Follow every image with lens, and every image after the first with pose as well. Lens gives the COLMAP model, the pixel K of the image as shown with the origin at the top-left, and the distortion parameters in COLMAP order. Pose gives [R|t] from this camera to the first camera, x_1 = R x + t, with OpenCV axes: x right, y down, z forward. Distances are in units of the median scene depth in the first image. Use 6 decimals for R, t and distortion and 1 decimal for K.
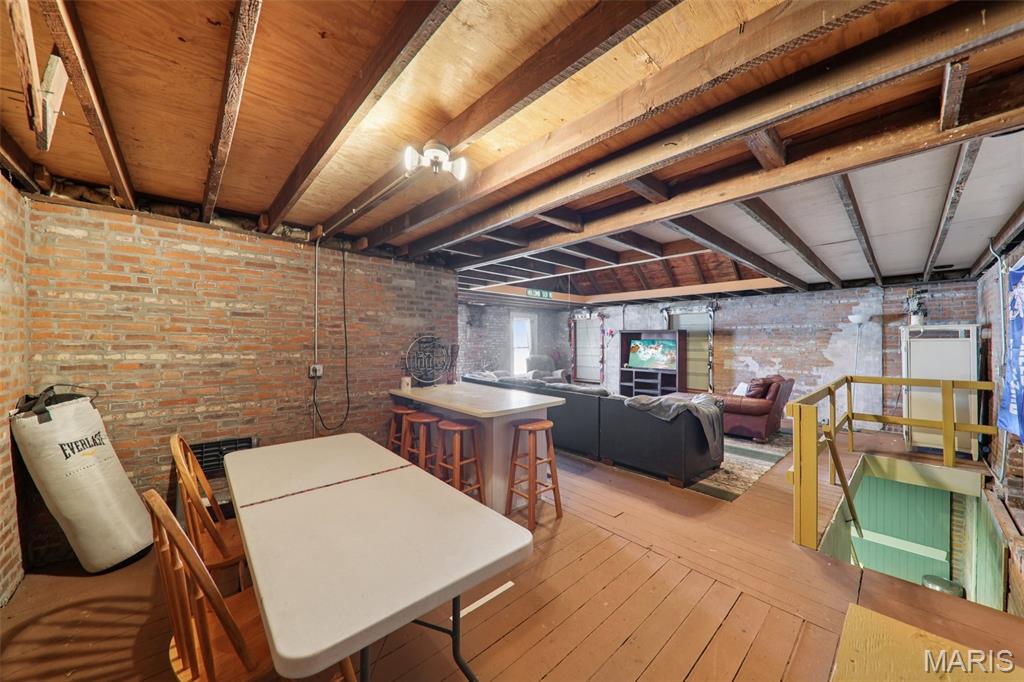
lens RADIAL K [[358.1, 0, 514.8], [0, 358.1, 338.6], [0, 0, 1]] dist [-0.001093, -0.000194]
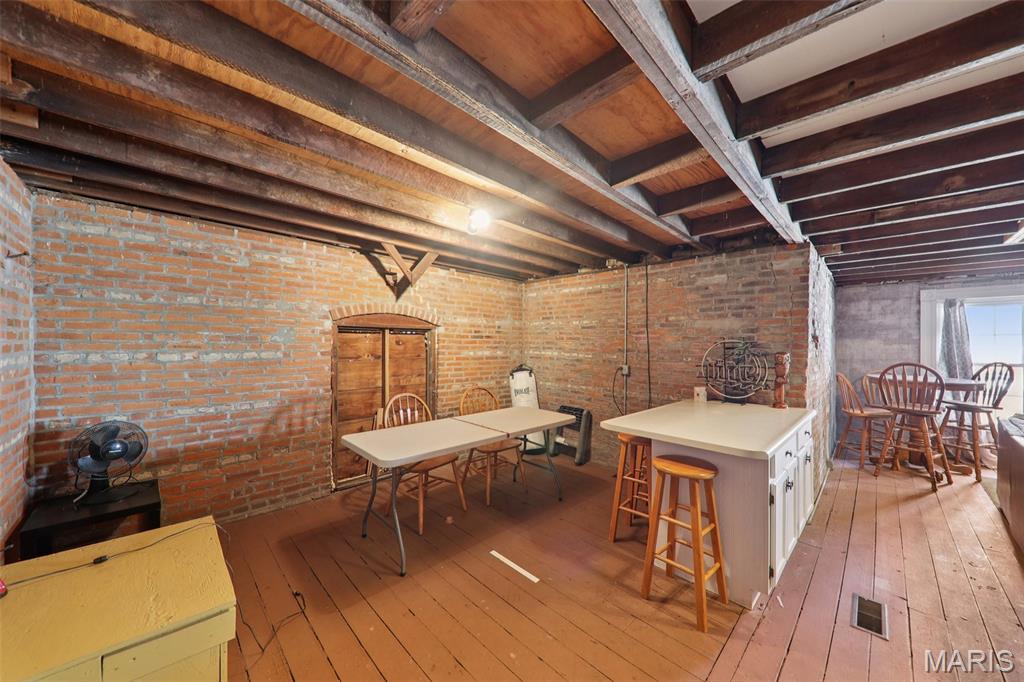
lens RADIAL K [[358.1, 0, 512.5], [0, 358.1, 342.4], [0, 0, 1]] dist [-0.001093, -0.000194]
pose [[0.019500, -0.006130, -0.999791, 0.621606], [-0.000969, 0.999981, -0.006150, 0.003363], [0.999809, 0.001089, 0.019494, 0.553644]]
